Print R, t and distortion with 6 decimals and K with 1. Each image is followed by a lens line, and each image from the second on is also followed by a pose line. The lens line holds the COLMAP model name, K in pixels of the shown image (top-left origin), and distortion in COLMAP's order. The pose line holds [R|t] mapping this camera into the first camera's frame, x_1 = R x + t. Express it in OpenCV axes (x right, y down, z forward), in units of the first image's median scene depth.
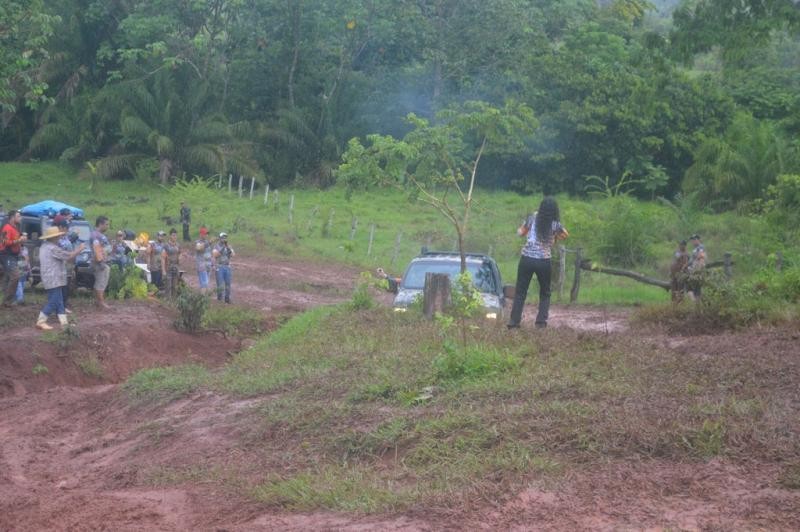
lens RADIAL K [[1893.6, 0, 400.0], [0, 1893.6, 266.0], [0, 0, 1]] dist [0.024919, 0.051460]
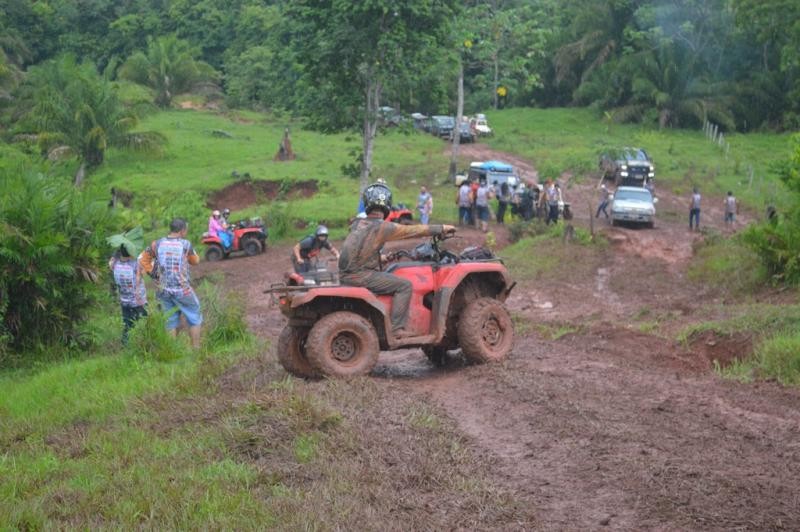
lens RADIAL K [[1893.6, 0, 400.0], [0, 1893.6, 266.0], [0, 0, 1]] dist [0.024919, 0.051460]
pose [[0.926831, 0.053030, -0.371716, 0.221388], [-0.029352, 0.997180, 0.069074, -0.031715], [0.374330, -0.053109, 0.925773, -0.374400]]
